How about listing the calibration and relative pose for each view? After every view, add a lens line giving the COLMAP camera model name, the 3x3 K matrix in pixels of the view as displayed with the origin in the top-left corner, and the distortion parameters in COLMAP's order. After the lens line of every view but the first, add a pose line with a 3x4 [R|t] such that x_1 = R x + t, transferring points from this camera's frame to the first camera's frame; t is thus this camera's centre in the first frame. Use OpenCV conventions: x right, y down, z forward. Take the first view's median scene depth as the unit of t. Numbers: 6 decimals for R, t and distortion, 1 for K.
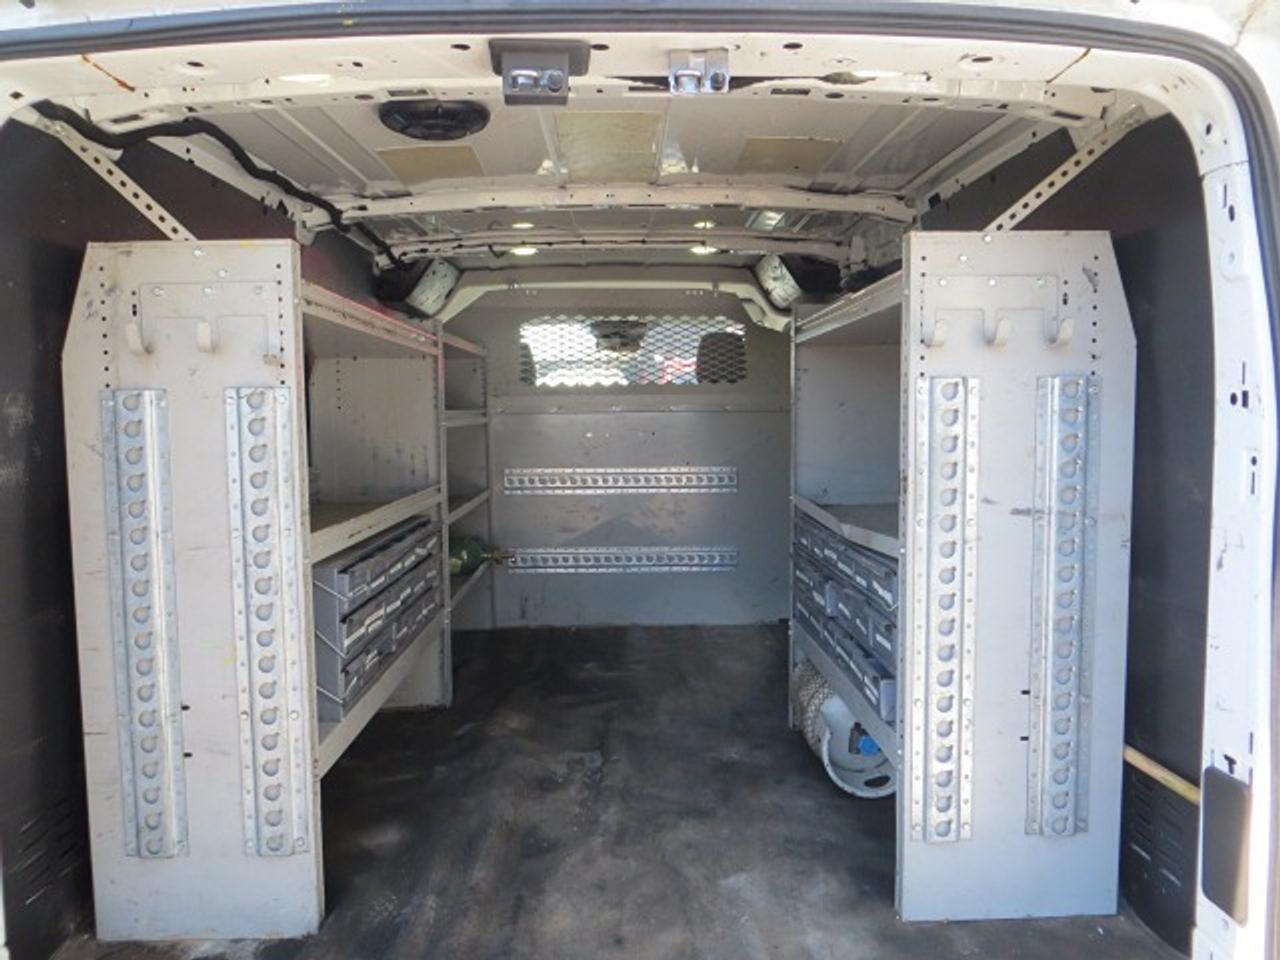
lens RADIAL K [[955.6, 0, 637.7], [0, 955.6, 481.6], [0, 0, 1]] dist [-0.003842, -0.007449]
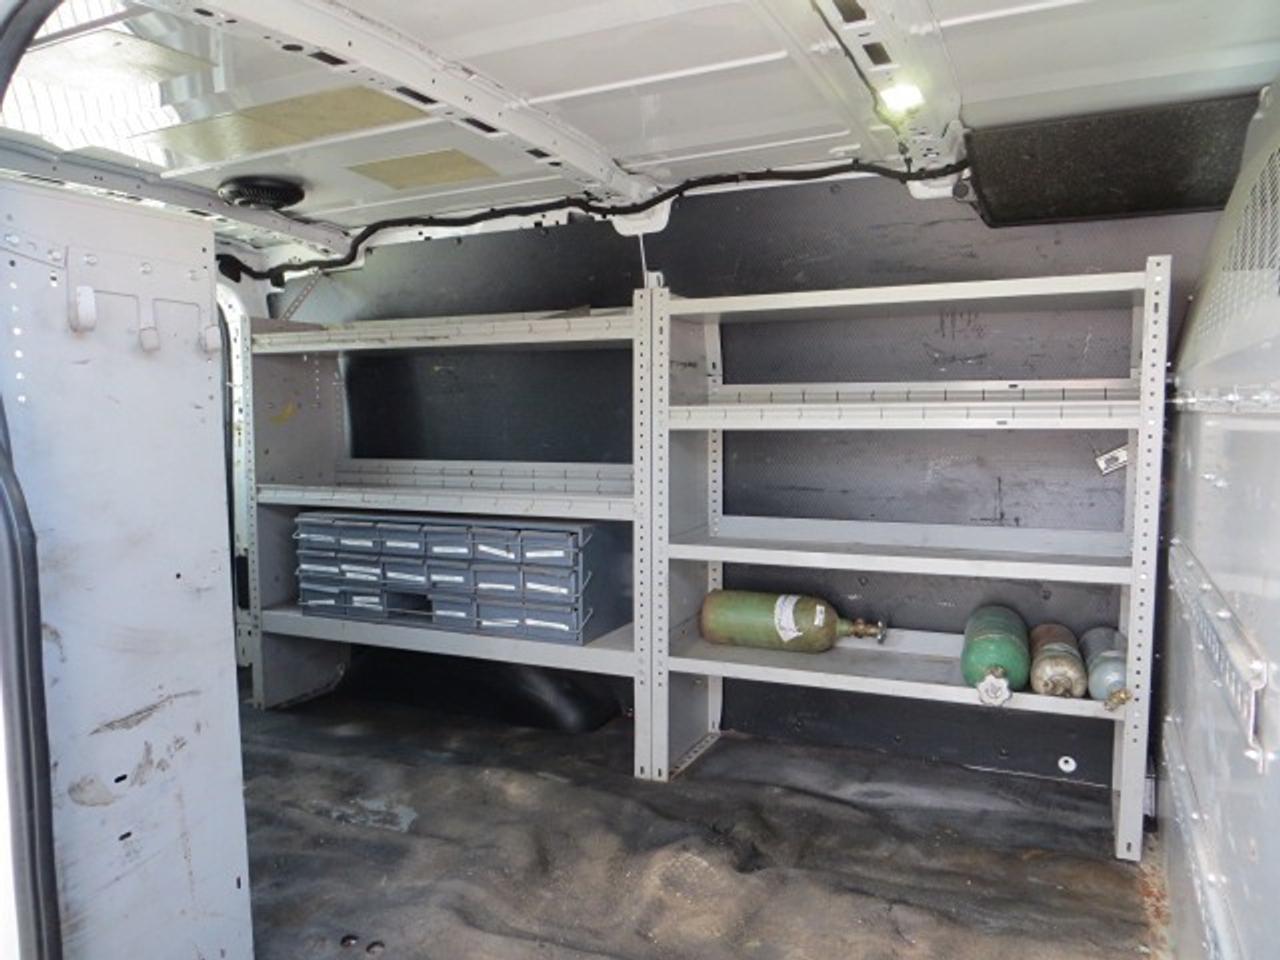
lens RADIAL K [[955.6, 0, 636.5], [0, 955.6, 481.9], [0, 0, 1]] dist [-0.003842, -0.007449]
pose [[-0.428833, 0.084356, -0.899437, 0.434089], [-0.052985, 0.991568, 0.118259, -0.089949], [0.901829, 0.098370, -0.420747, 1.130284]]
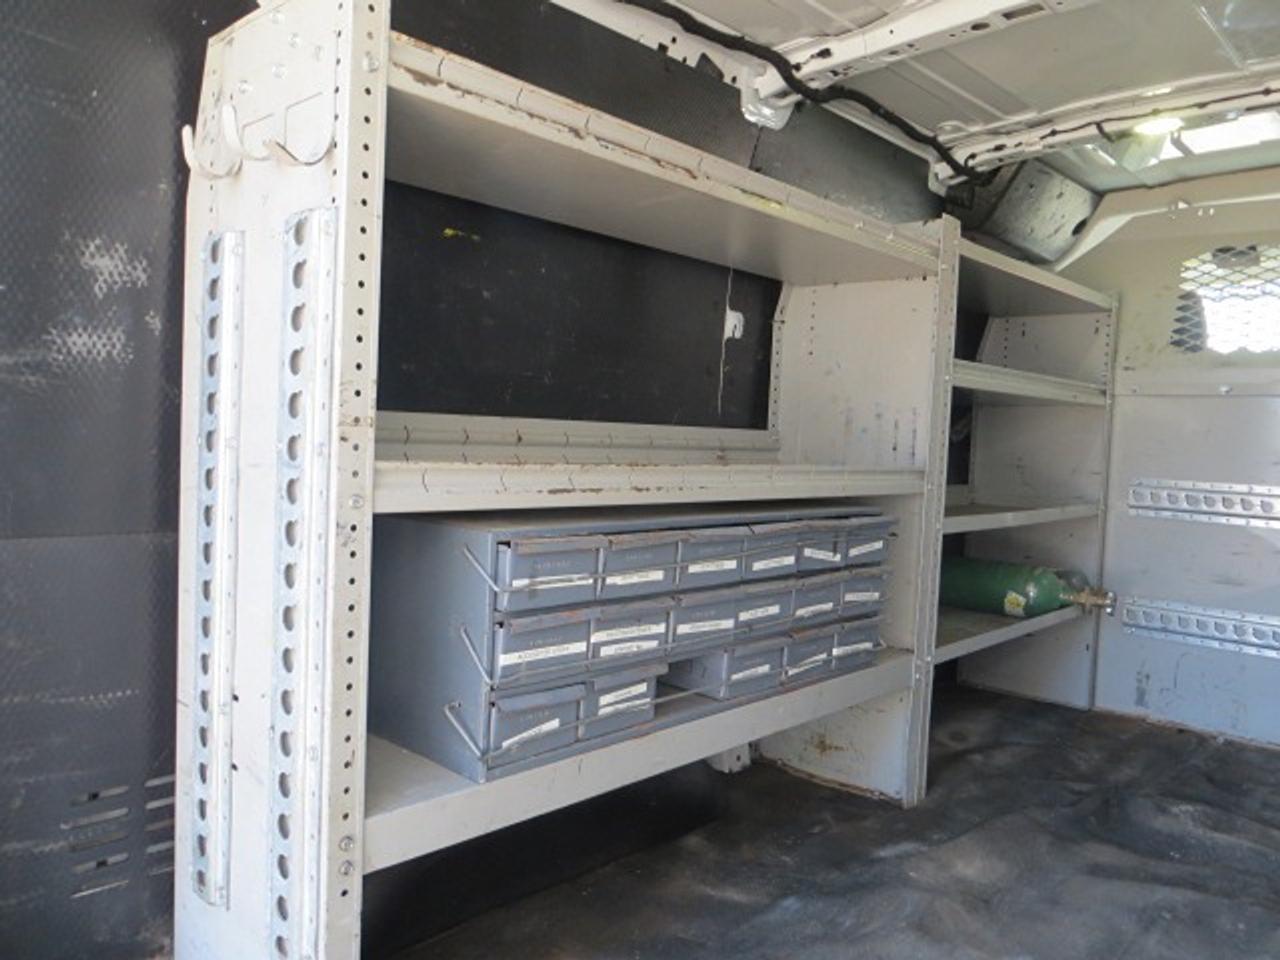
lens RADIAL K [[955.6, 0, 642.8], [0, 955.6, 482.1], [0, 0, 1]] dist [-0.003842, -0.007449]
pose [[0.719003, 0.081442, -0.690218, 0.092192], [-0.102111, 0.994712, 0.011002, 0.021738], [0.687464, 0.062568, 0.723518, 0.331150]]
